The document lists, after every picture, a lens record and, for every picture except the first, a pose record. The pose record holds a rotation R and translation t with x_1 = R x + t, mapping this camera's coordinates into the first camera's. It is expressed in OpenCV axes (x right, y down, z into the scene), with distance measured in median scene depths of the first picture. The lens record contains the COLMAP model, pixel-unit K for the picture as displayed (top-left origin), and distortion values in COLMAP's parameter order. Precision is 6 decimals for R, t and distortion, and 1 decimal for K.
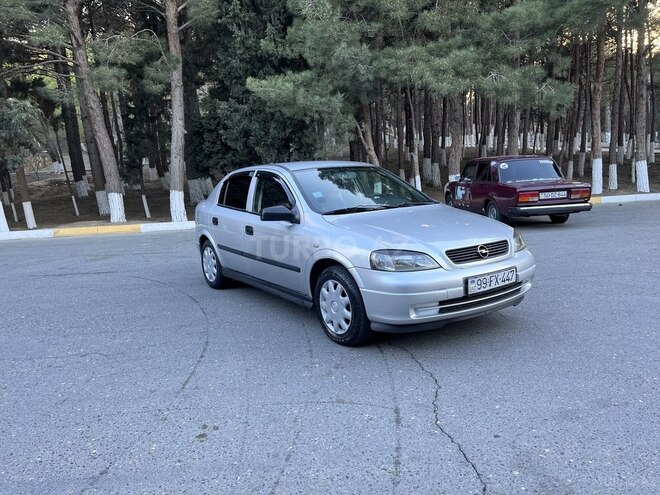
lens RADIAL K [[497.7, 0, 332.2], [0, 497.7, 249.6], [0, 0, 1]] dist [0.069315, -0.087581]
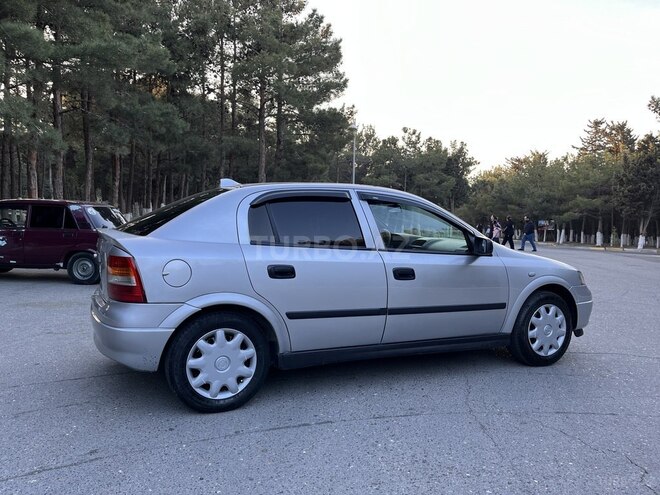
lens RADIAL K [[497.7, 0, 325.5], [0, 497.7, 242.8], [0, 0, 1]] dist [0.069315, -0.087581]
pose [[0.172487, 0.009460, 0.984966, -0.746849], [0.129529, 0.991053, -0.032202, -0.062688], [-0.976458, 0.133136, 0.169718, 0.831772]]
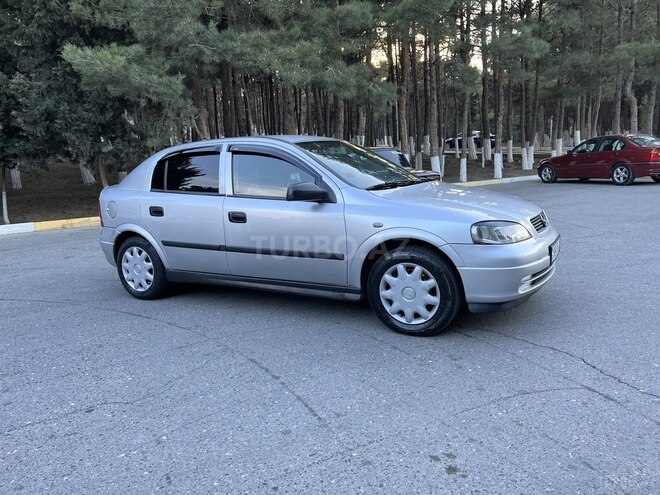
lens RADIAL K [[497.7, 0, 329.3], [0, 497.7, 247.6], [0, 0, 1]] dist [0.069315, -0.087581]
pose [[0.897209, -0.070969, 0.435865, -0.327226], [0.073603, 0.997228, 0.010864, 0.010160], [-0.435428, 0.022333, 0.899946, 0.182575]]
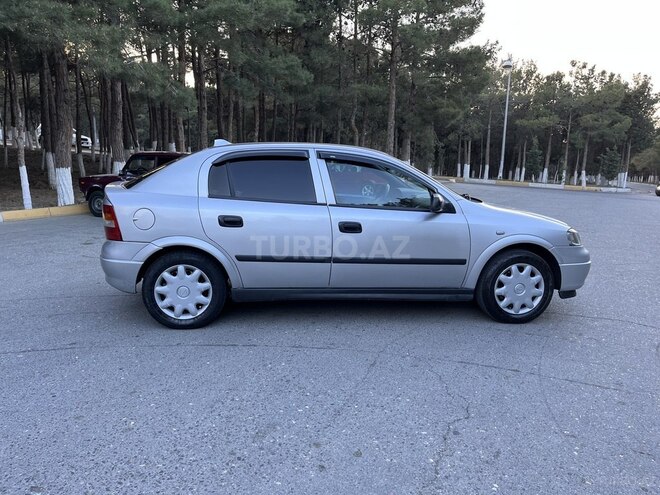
lens RADIAL K [[497.7, 0, 329.8], [0, 497.7, 247.9], [0, 0, 1]] dist [0.069315, -0.087581]
pose [[0.469520, -0.087776, 0.878548, -0.733229], [0.095756, 0.994239, 0.048160, -0.039929], [-0.877714, 0.061514, 0.475221, 0.559365]]
